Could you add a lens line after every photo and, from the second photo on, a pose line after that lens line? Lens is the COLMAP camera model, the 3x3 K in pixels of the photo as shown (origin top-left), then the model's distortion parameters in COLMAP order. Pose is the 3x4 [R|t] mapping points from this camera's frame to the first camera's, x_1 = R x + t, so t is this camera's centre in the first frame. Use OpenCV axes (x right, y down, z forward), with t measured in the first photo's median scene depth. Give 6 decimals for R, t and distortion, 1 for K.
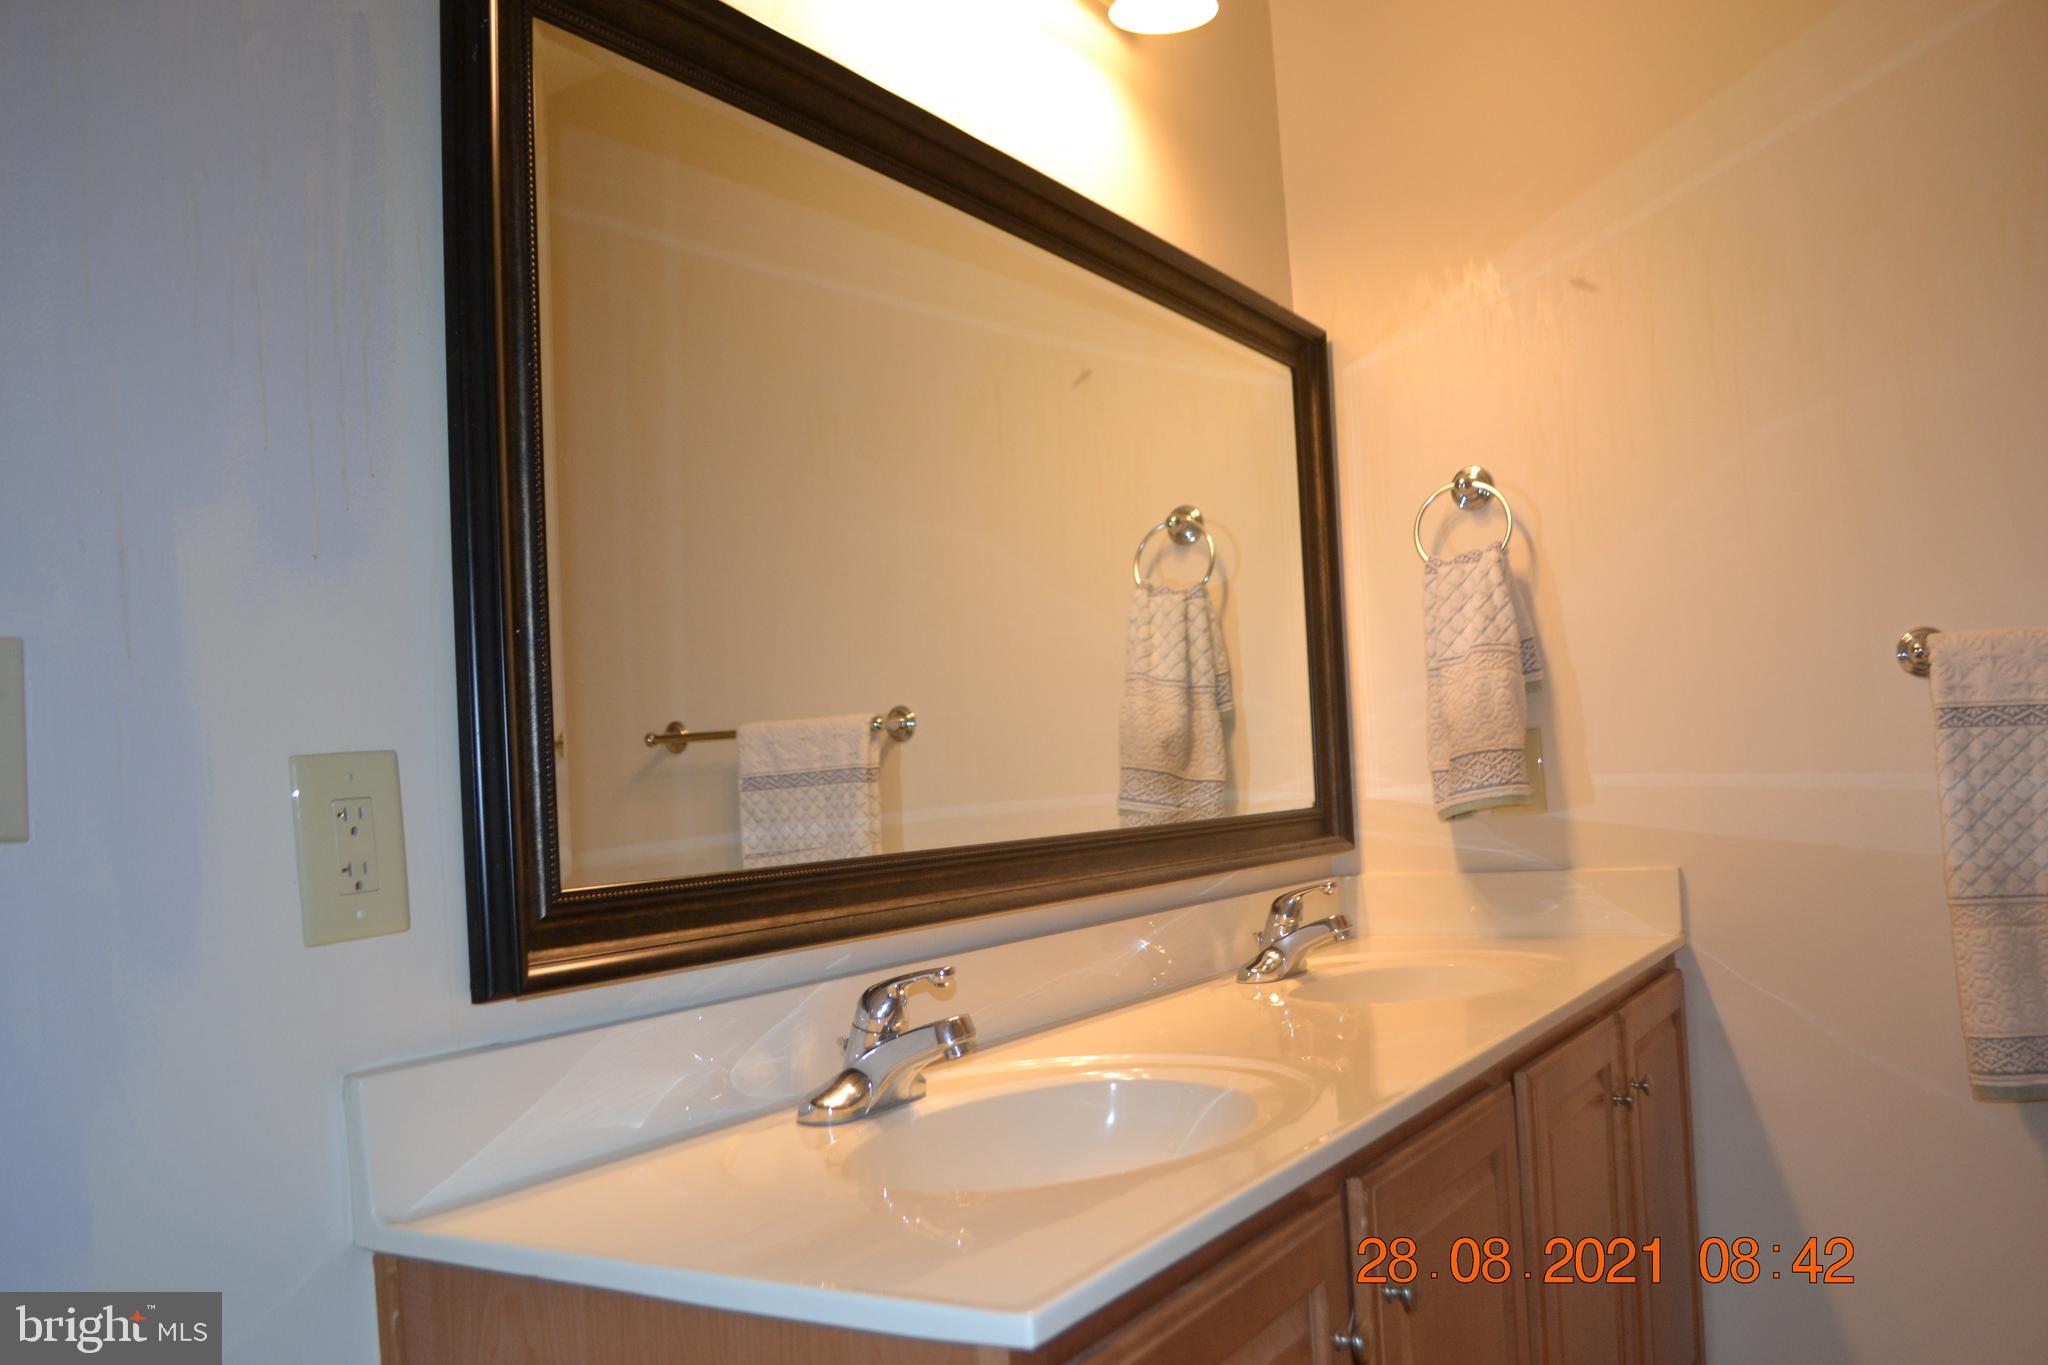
lens RADIAL K [[1650.0, 0, 1052.0], [0, 1650.0, 713.9], [0, 0, 1]] dist [-0.071648, -0.002862]
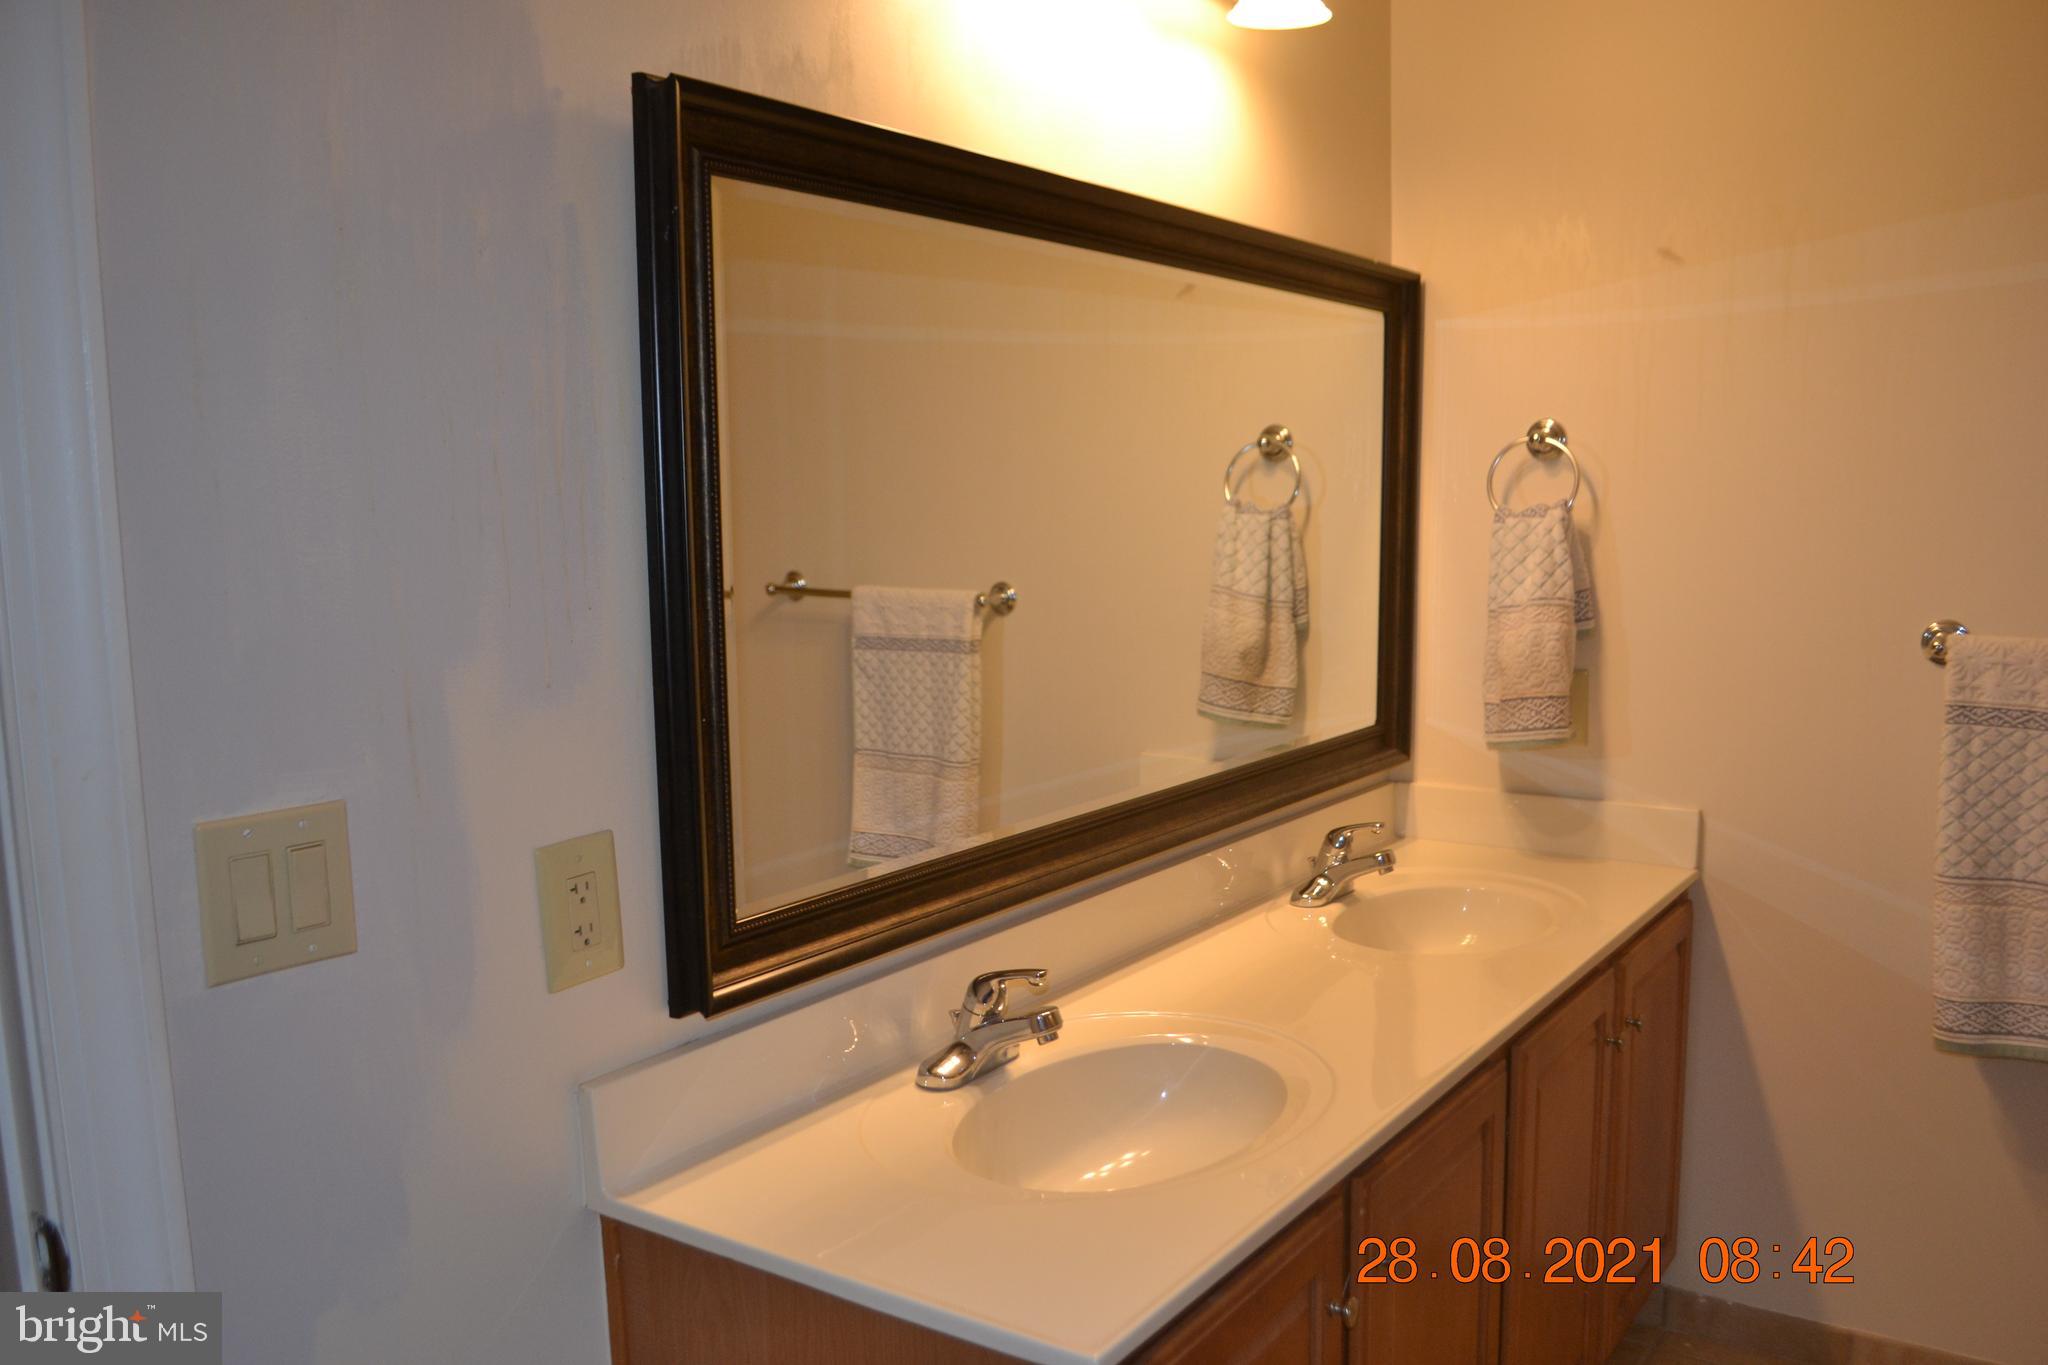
lens RADIAL K [[1635.2, 0, 1034.8], [0, 1635.2, 721.9], [0, 0, 1]] dist [-0.080150, 0.002223]
pose [[0.996974, 0.051072, -0.058610, -0.003889], [-0.039818, 0.982997, 0.179250, -0.139068], [0.066769, -0.176374, 0.982056, -0.090624]]
